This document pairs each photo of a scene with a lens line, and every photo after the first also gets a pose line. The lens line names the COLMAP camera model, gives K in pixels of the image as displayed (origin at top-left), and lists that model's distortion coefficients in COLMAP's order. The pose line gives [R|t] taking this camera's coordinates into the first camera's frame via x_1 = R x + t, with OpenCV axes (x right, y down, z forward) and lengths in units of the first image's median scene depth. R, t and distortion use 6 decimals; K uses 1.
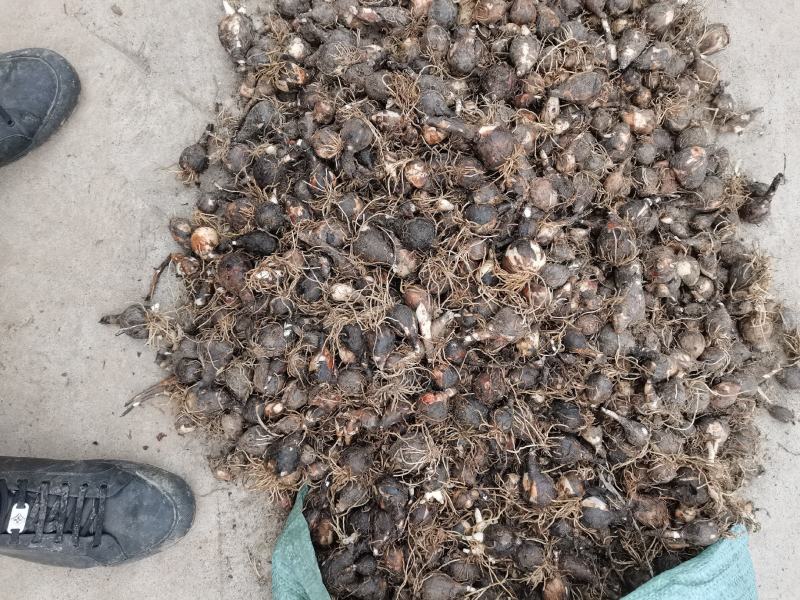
lens RADIAL K [[617.3, 0, 400.0], [0, 617.3, 300.0], [0, 0, 1]] dist [0.039633, -0.062968]
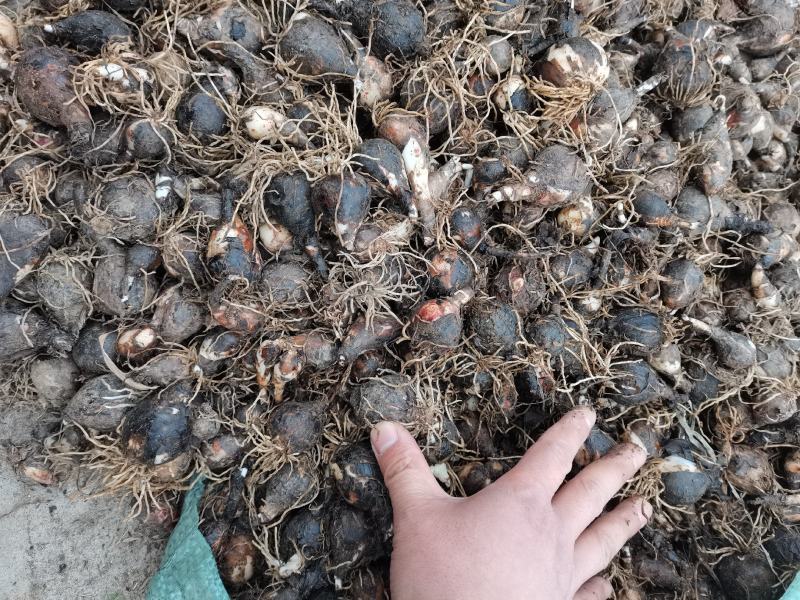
lens RADIAL K [[628.3, 0, 400.0], [0, 628.3, 300.0], [0, 0, 1]] dist [-0.003325, -0.004477]
pose [[0.972673, -0.023352, 0.231000, -0.109168], [0.025365, 0.999662, -0.005746, 0.152270], [-0.230788, 0.011449, 0.972937, 0.426993]]
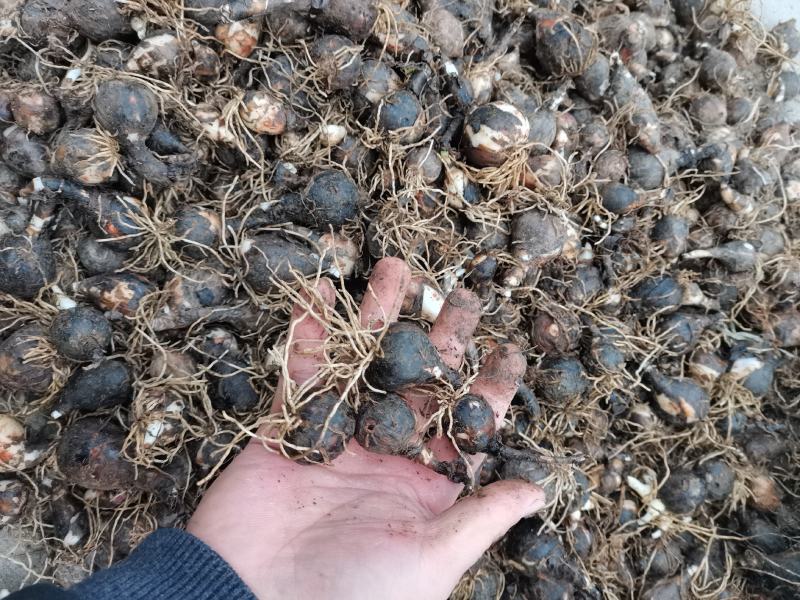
lens RADIAL K [[617.3, 0, 400.0], [0, 617.3, 300.0], [0, 0, 1]] dist [0.039633, -0.062968]
pose [[0.757413, -0.606896, 0.240837, -0.118322], [0.572816, 0.794653, 0.201022, -0.111191], [-0.313381, -0.014301, 0.949520, 0.422697]]
